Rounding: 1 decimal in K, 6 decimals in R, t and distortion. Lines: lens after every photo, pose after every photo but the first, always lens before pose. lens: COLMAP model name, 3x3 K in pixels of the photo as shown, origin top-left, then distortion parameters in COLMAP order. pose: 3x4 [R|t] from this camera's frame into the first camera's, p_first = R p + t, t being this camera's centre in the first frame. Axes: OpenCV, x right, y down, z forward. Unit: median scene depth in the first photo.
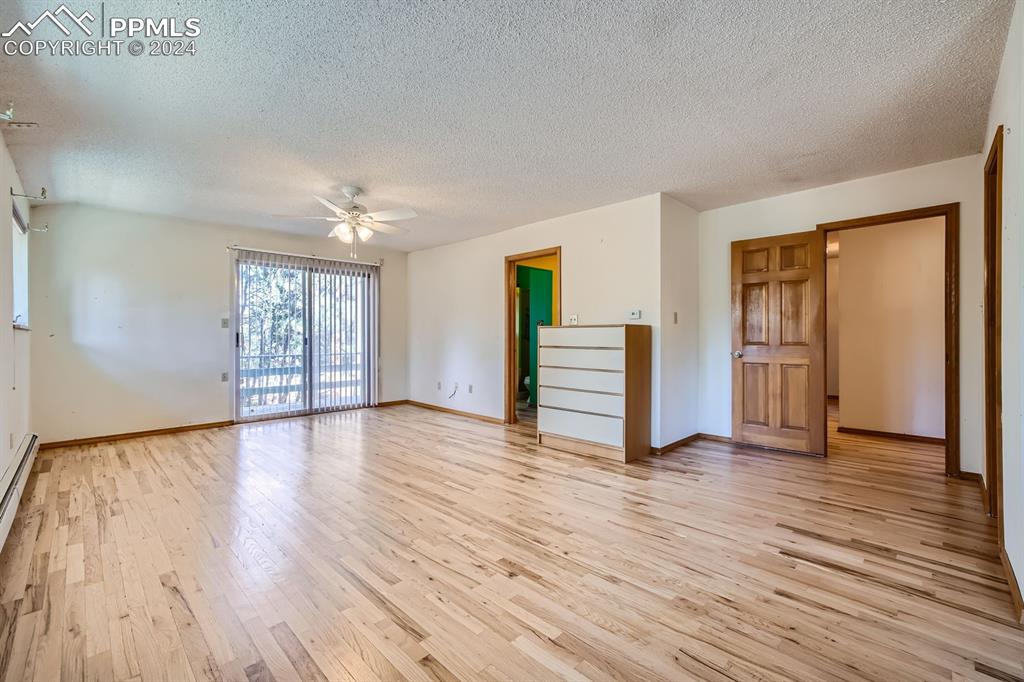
lens RADIAL K [[434.1, 0, 510.0], [0, 434.1, 337.0], [0, 0, 1]] dist [-0.002778, 0.001197]
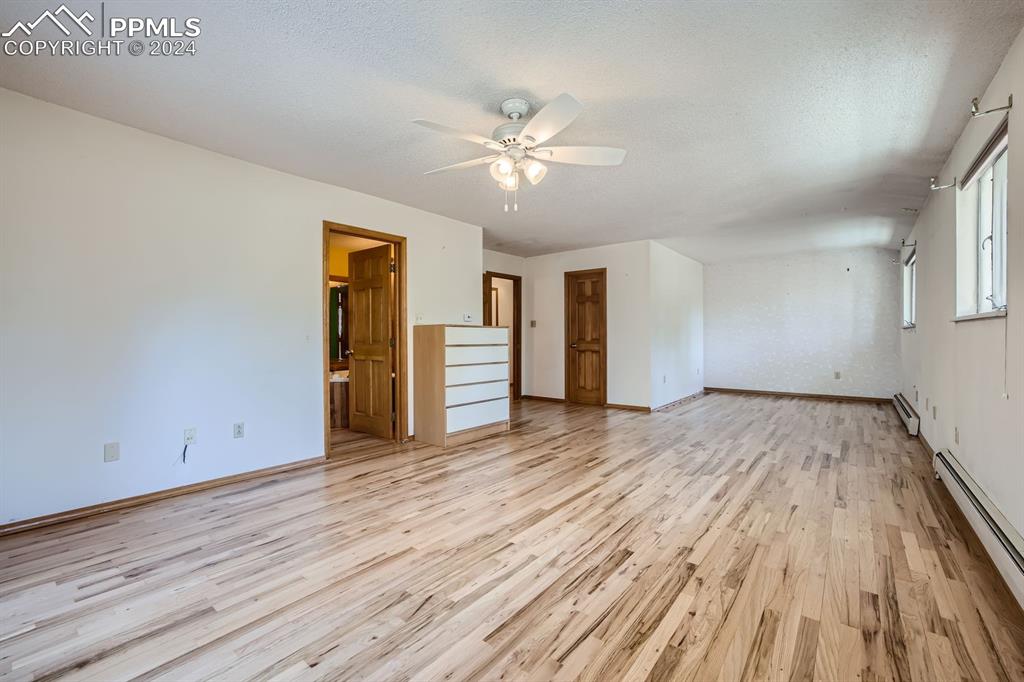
lens RADIAL K [[434.1, 0, 509.8], [0, 434.1, 341.8], [0, 0, 1]] dist [-0.002778, 0.001197]
pose [[-0.116325, -0.007726, 0.993181, -1.248304], [0.001050, 0.999968, 0.007902, 0.007980], [-0.993211, 0.001962, -0.116313, 1.351964]]
